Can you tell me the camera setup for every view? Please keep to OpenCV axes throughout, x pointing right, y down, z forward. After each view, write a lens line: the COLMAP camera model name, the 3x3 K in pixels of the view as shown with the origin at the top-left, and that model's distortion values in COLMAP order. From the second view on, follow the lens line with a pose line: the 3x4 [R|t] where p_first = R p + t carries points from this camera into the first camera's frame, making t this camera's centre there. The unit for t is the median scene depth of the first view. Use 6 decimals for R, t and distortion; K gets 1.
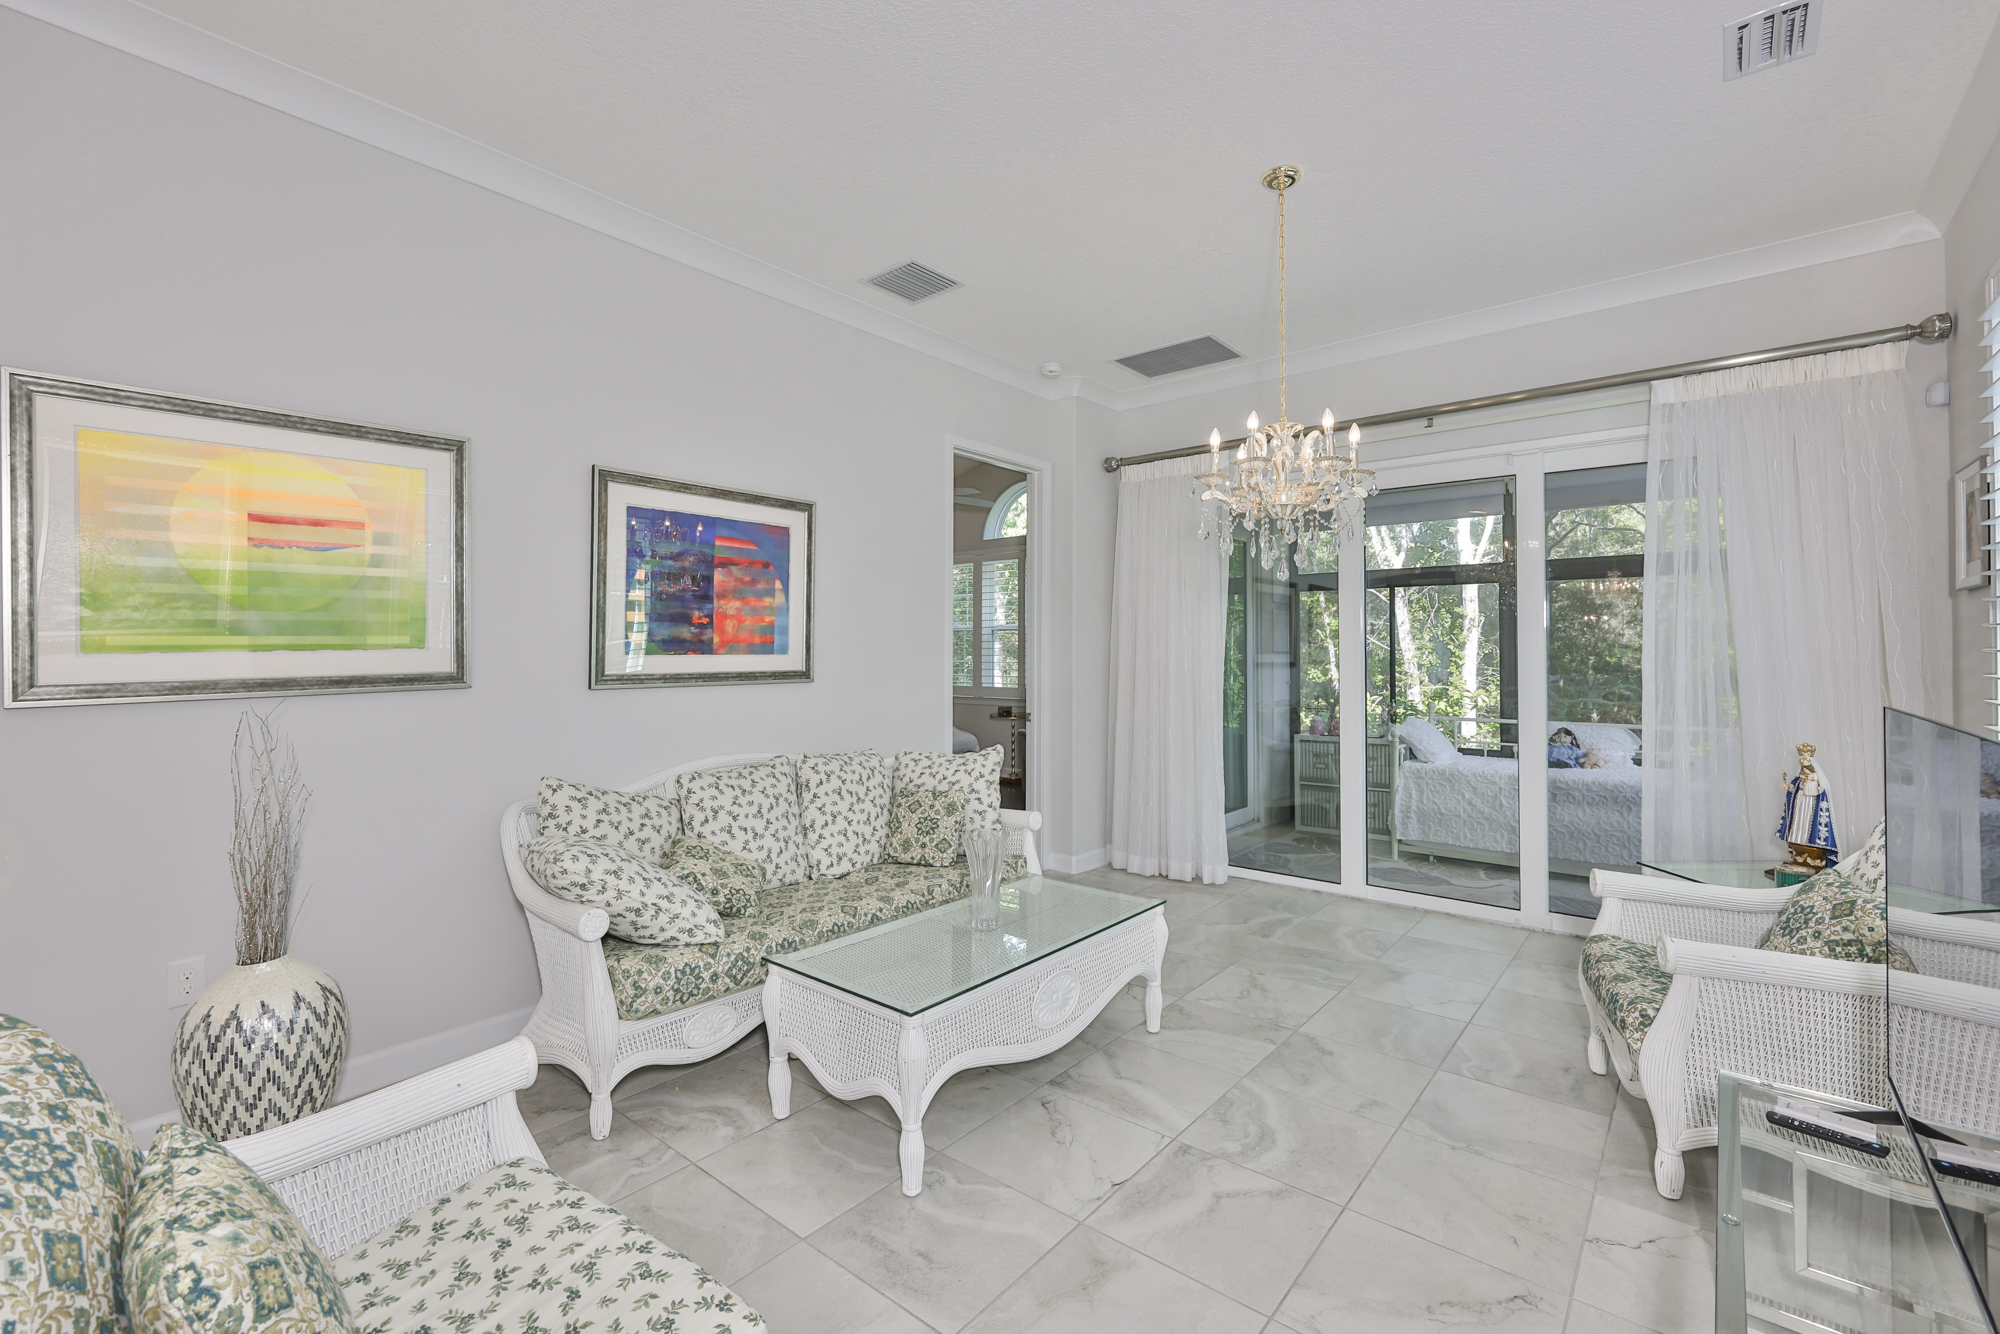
lens RADIAL K [[860.5, 0, 1006.6], [0, 860.5, 636.2], [0, 0, 1]] dist [-0.002458, 0.000096]
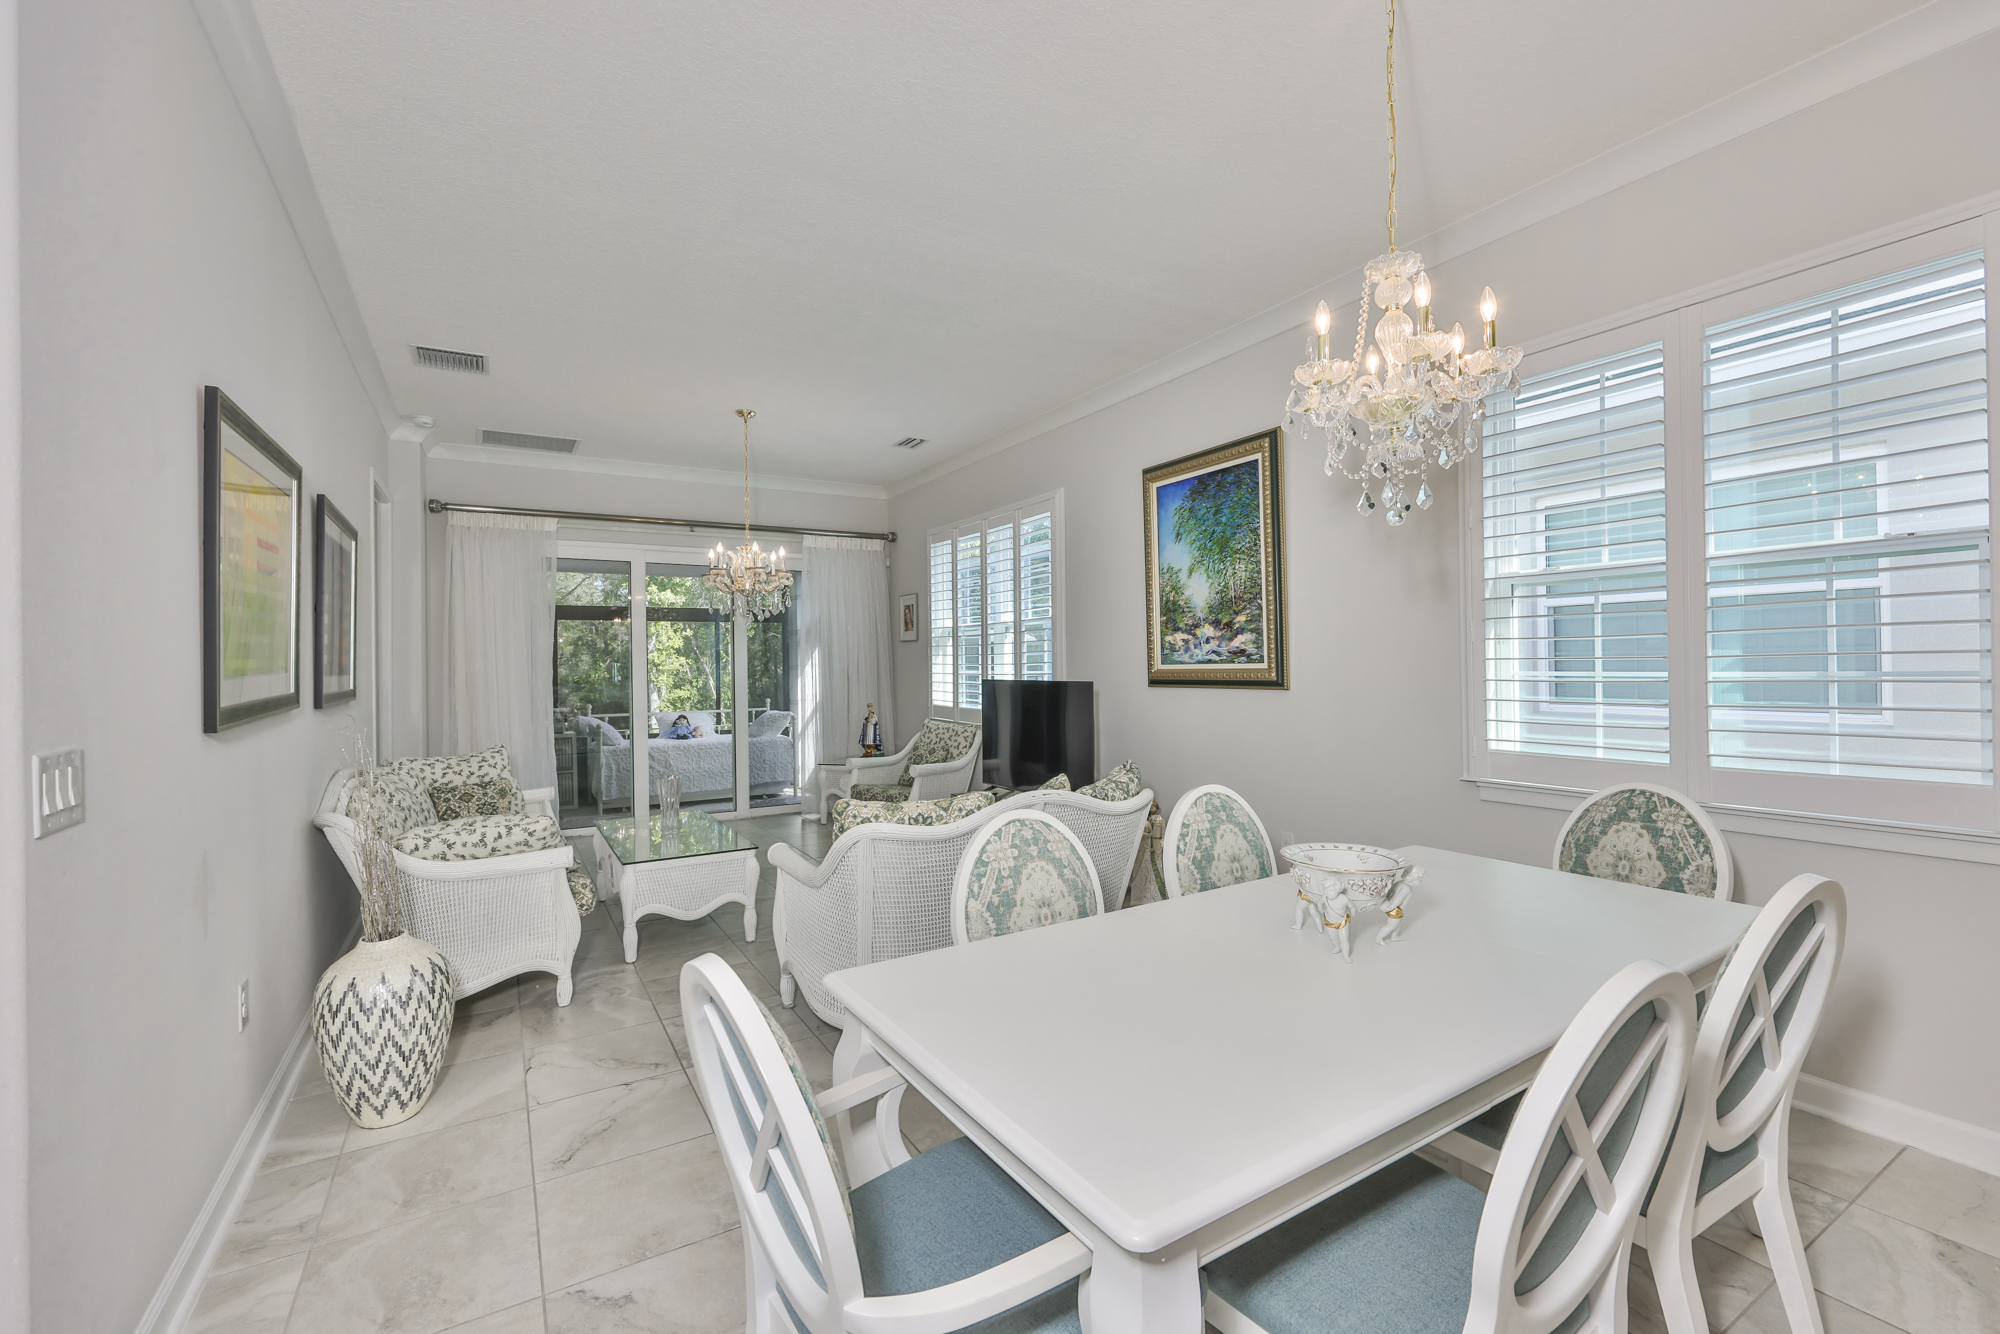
lens RADIAL K [[860.5, 0, 949.3], [0, 860.5, 663.5], [0, 0, 1]] dist [-0.002458, 0.000096]
pose [[0.372463, -0.004285, 0.928037, -1.007657], [-0.005070, 0.999965, 0.006652, -0.003022], [-0.928033, -0.007183, 0.372429, -0.088228]]
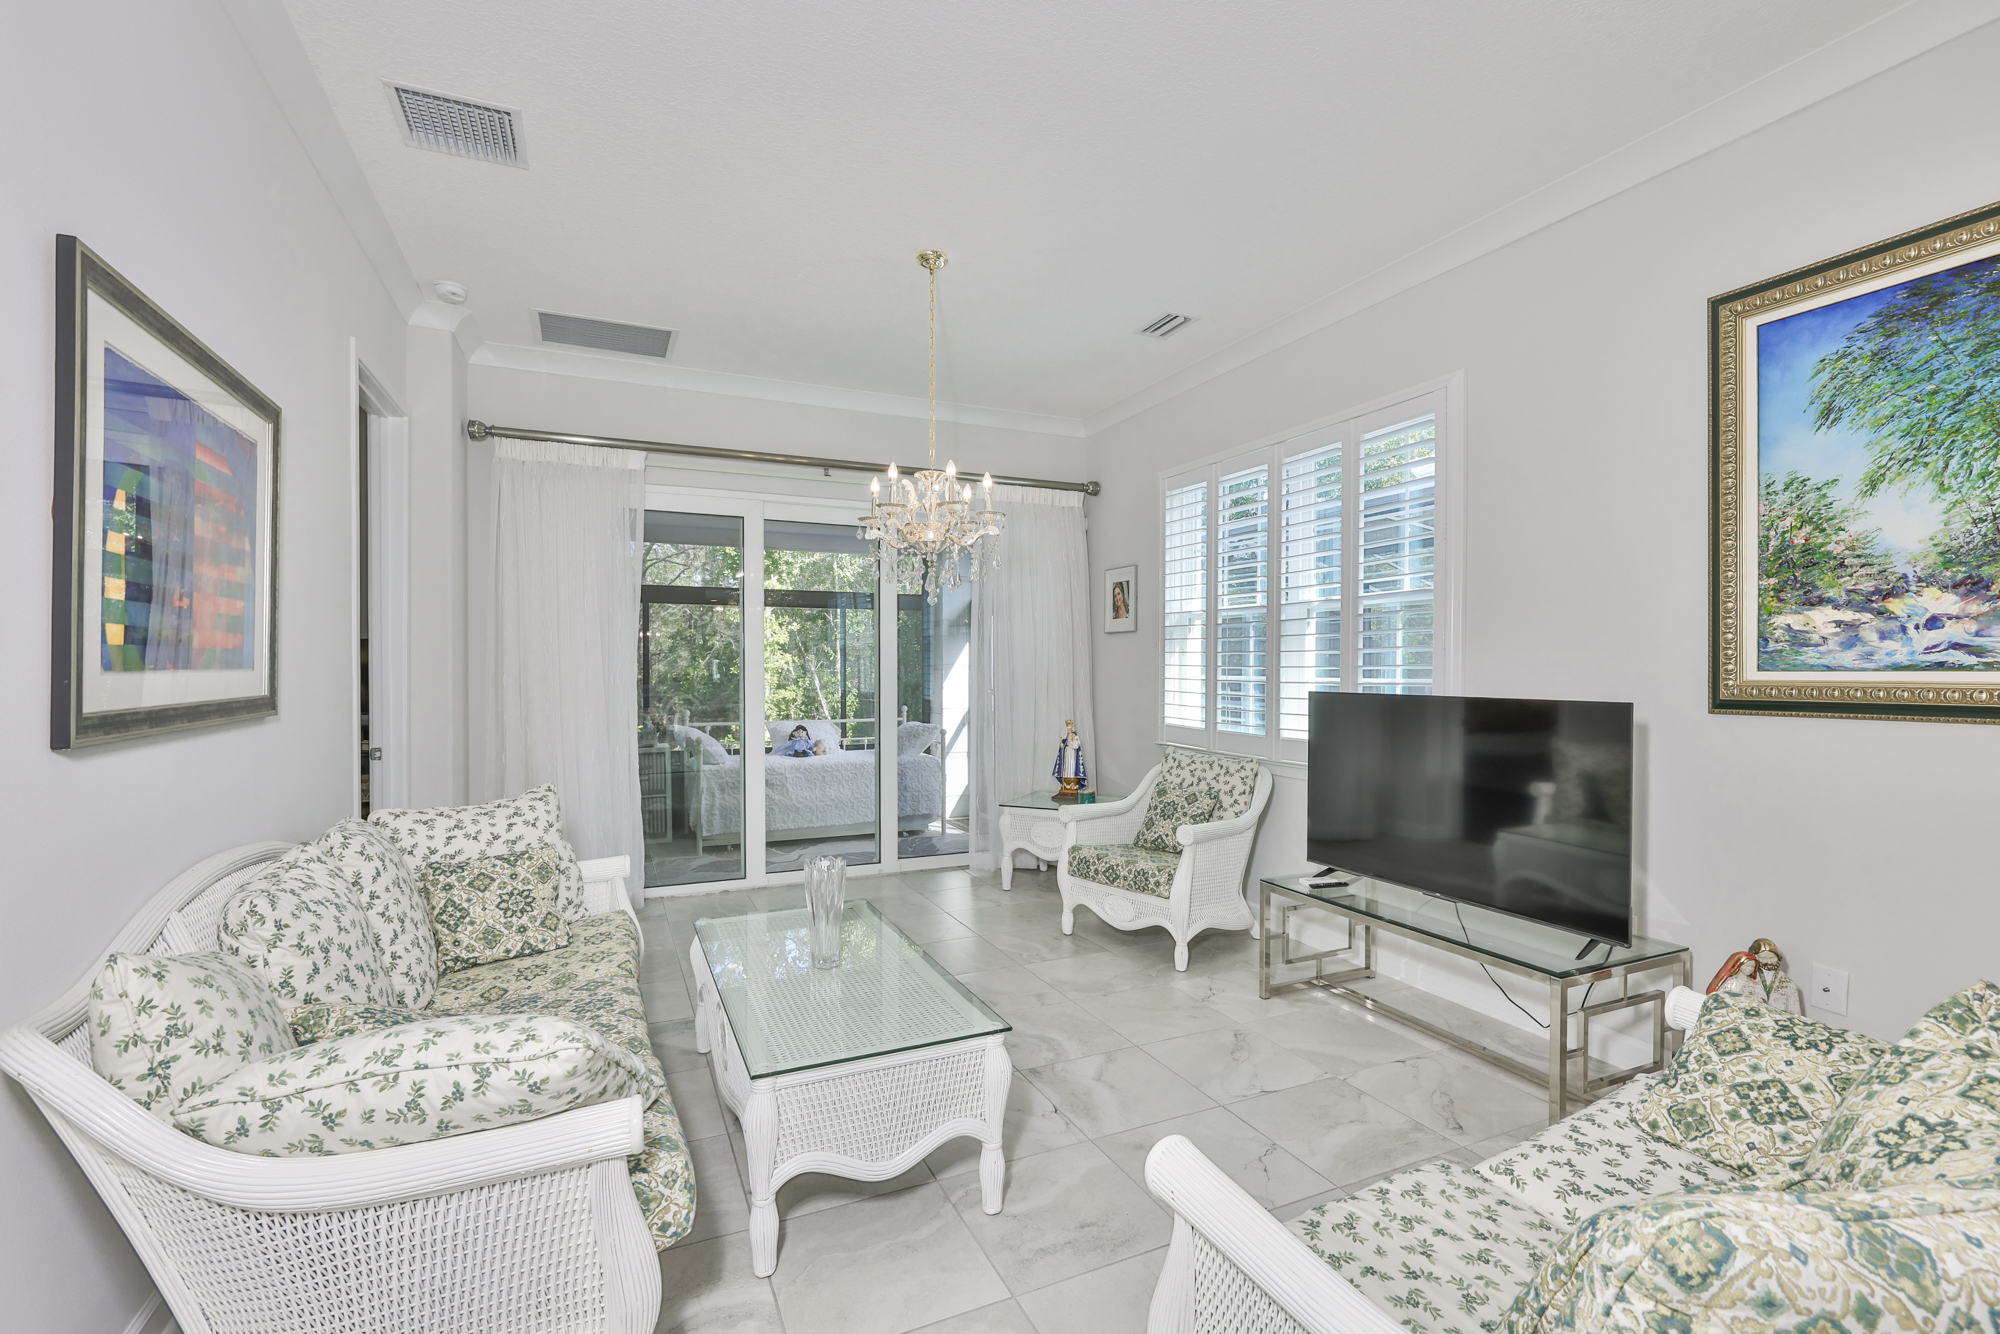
lens RADIAL K [[860.5, 0, 954.8], [0, 860.5, 676.9], [0, 0, 1]] dist [-0.002458, 0.000096]
pose [[0.459461, -0.011502, 0.888124, -0.570969], [-0.017566, 0.999603, 0.022033, 0.006040], [-0.888024, -0.025724, 0.459076, 0.340534]]
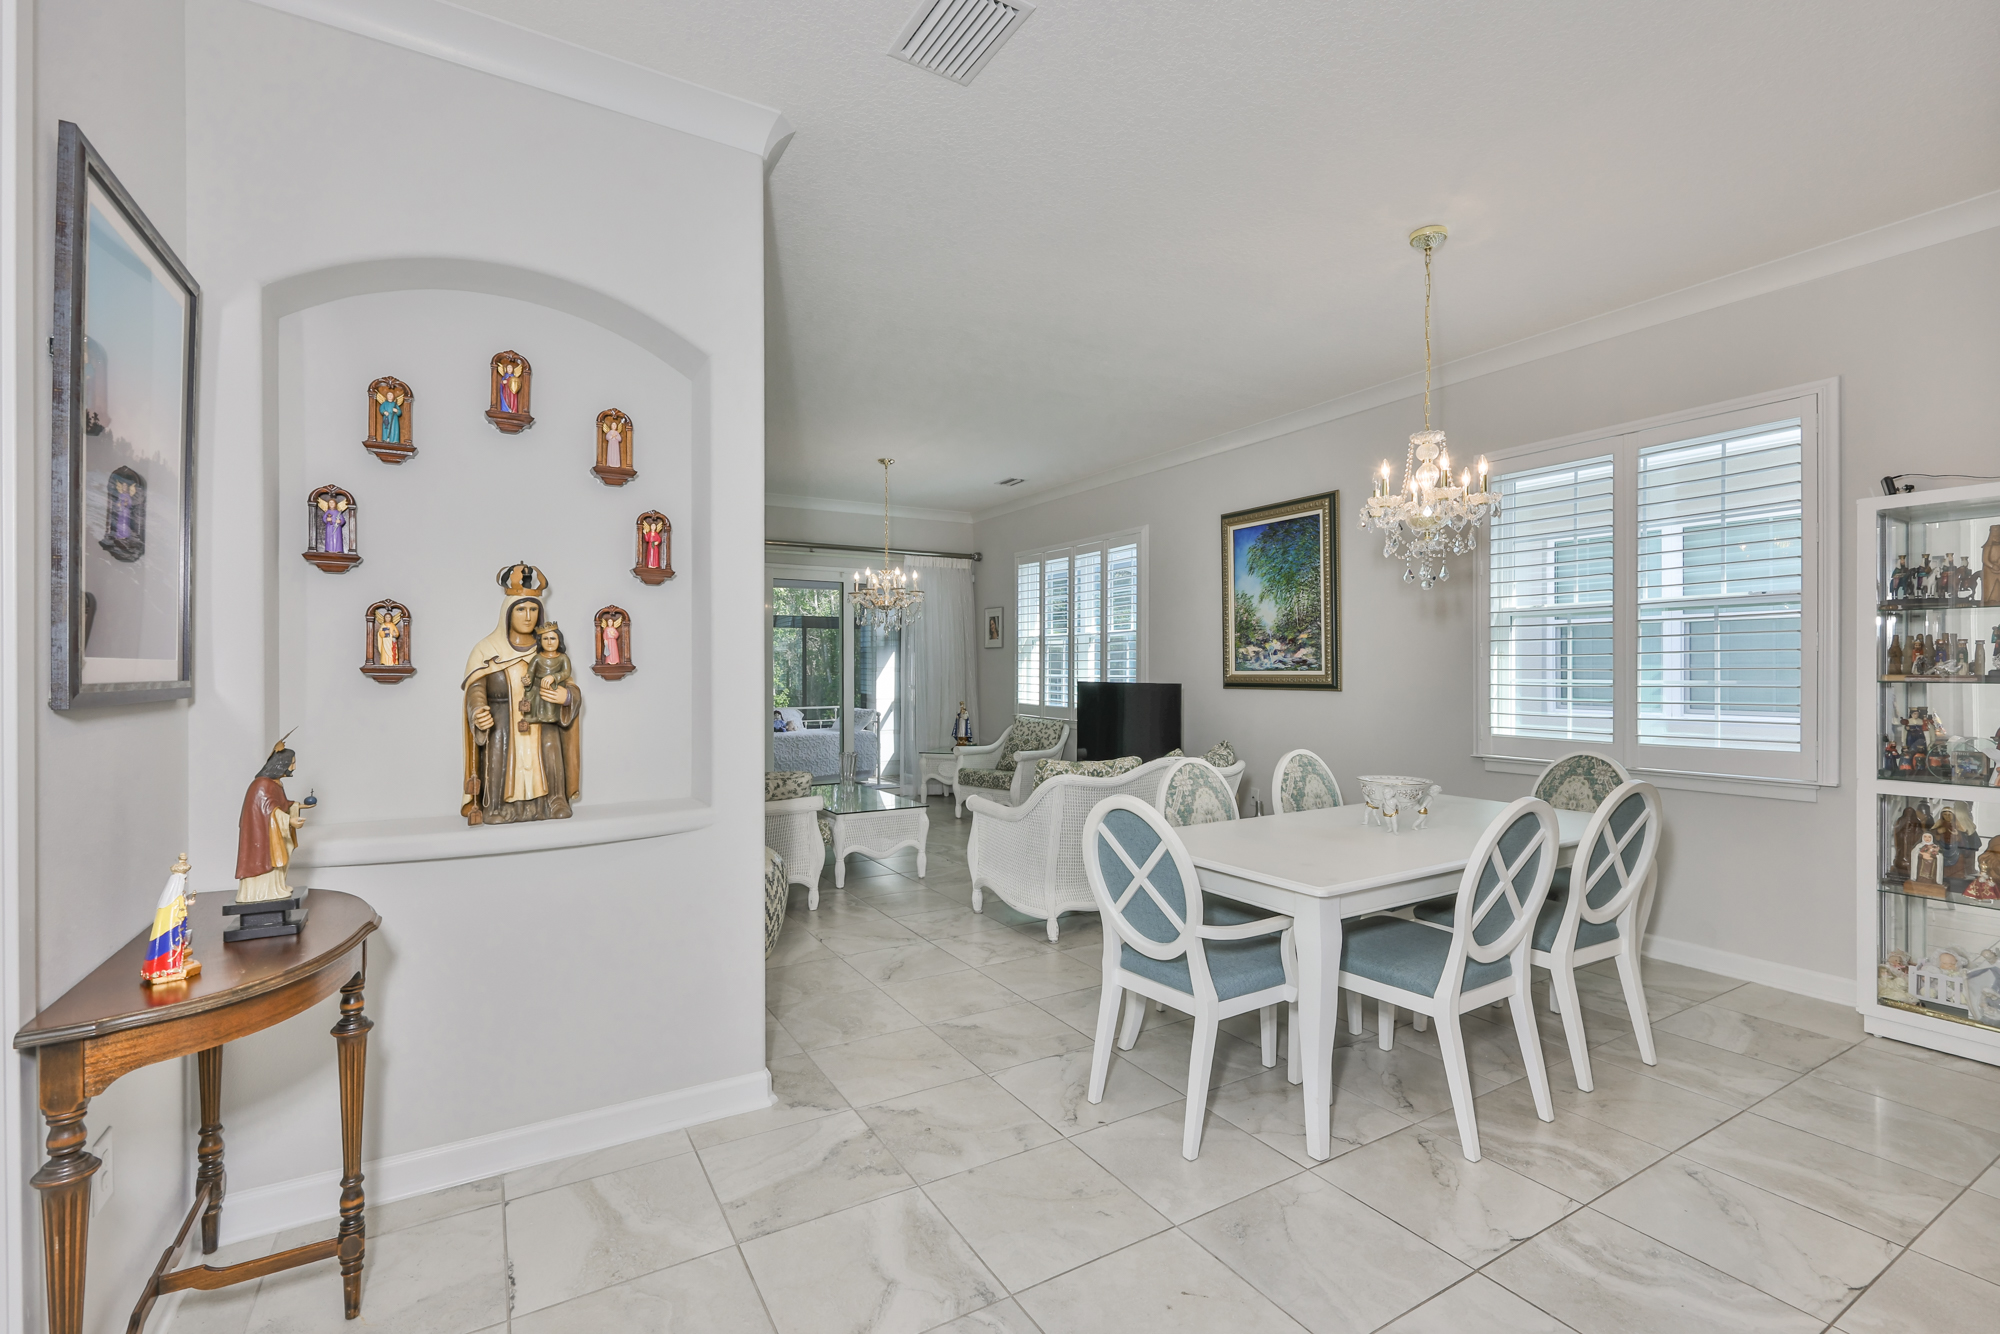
lens RADIAL K [[860.5, 0, 937.8], [0, 860.5, 673.9], [0, 0, 1]] dist [-0.002458, 0.000096]
pose [[0.405452, -0.006459, 0.914093, -1.404126], [-0.016962, 0.999750, 0.014588, -0.003002], [-0.913959, -0.021419, 0.405241, -0.048248]]
